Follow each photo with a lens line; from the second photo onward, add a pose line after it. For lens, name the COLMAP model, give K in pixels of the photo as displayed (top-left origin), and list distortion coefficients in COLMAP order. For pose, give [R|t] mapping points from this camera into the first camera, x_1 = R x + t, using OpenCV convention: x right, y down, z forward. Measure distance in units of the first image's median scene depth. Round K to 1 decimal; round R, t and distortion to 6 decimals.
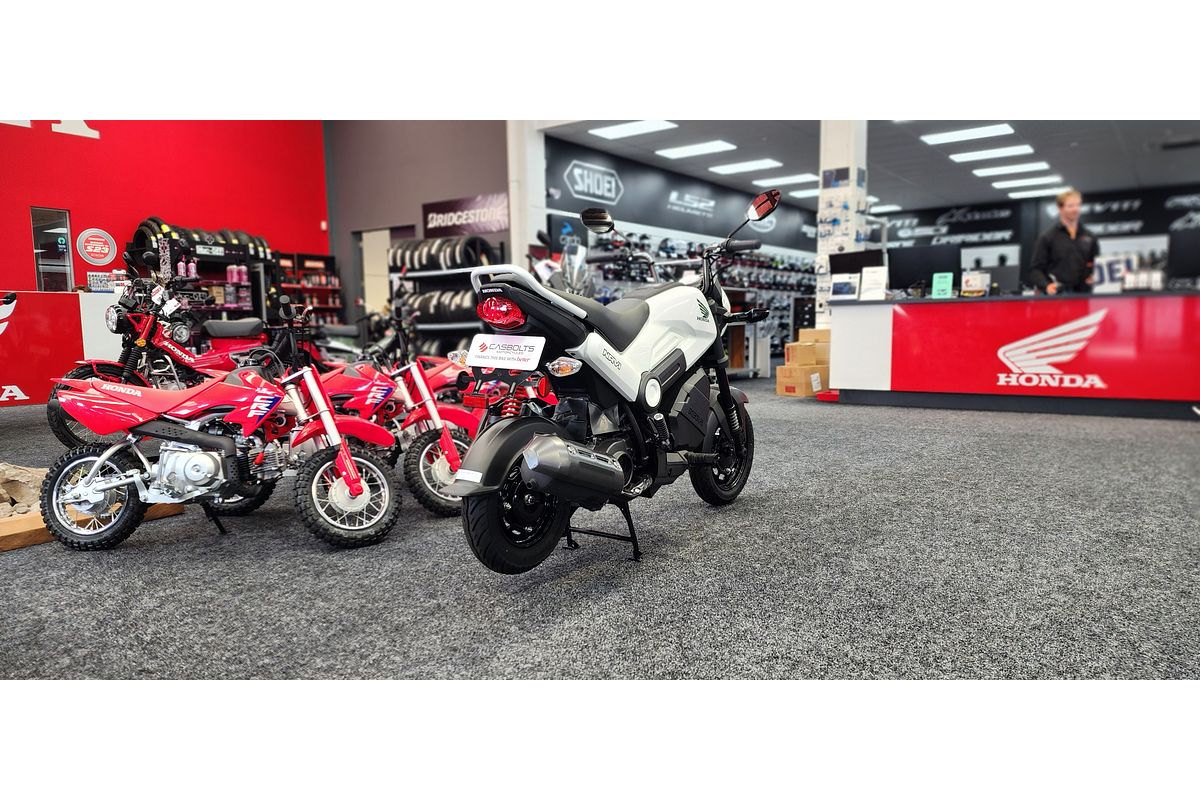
lens RADIAL K [[800.3, 0, 593.7], [0, 800.3, 401.6], [0, 0, 1]] dist [0.071054, -0.072441]
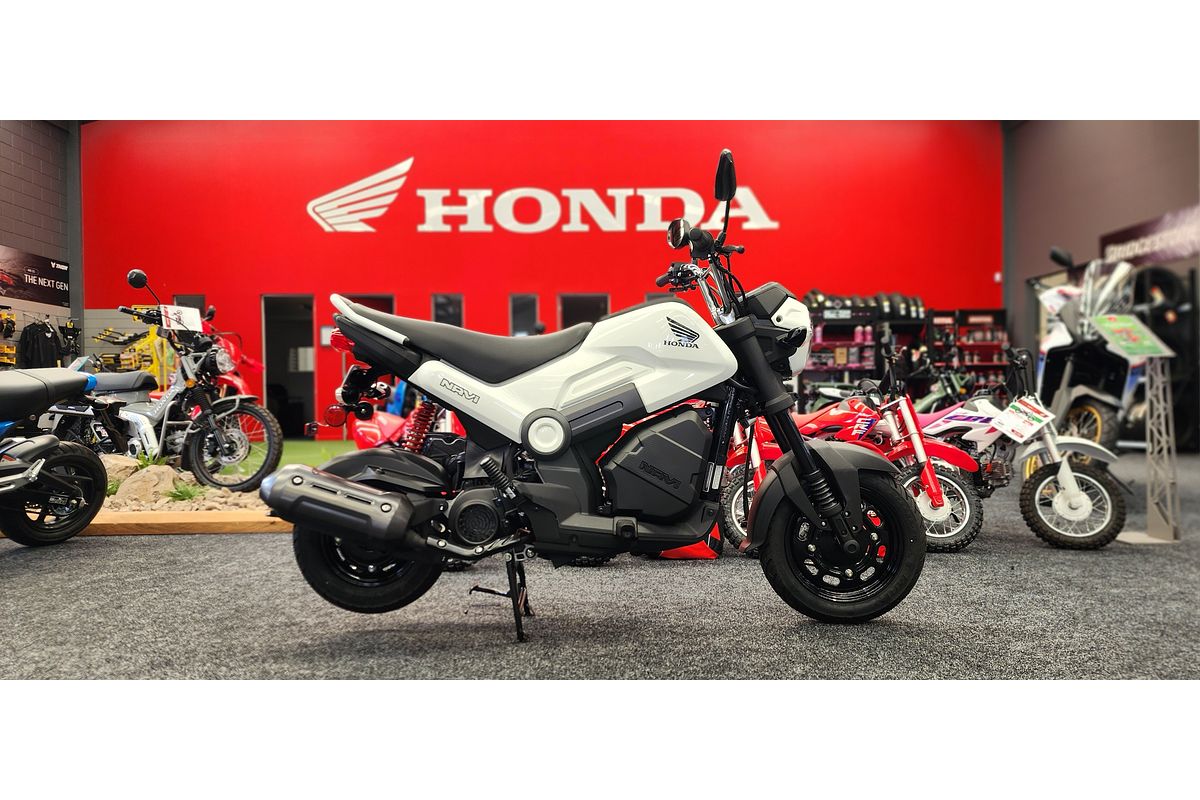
lens RADIAL K [[800.3, 0, 593.7], [0, 800.3, 401.6], [0, 0, 1]] dist [0.071054, -0.072441]
pose [[0.600274, 0.006989, -0.799764, 0.172751], [-0.072040, 0.996370, -0.045364, -0.002648], [0.796543, 0.084846, 0.598598, 0.128364]]
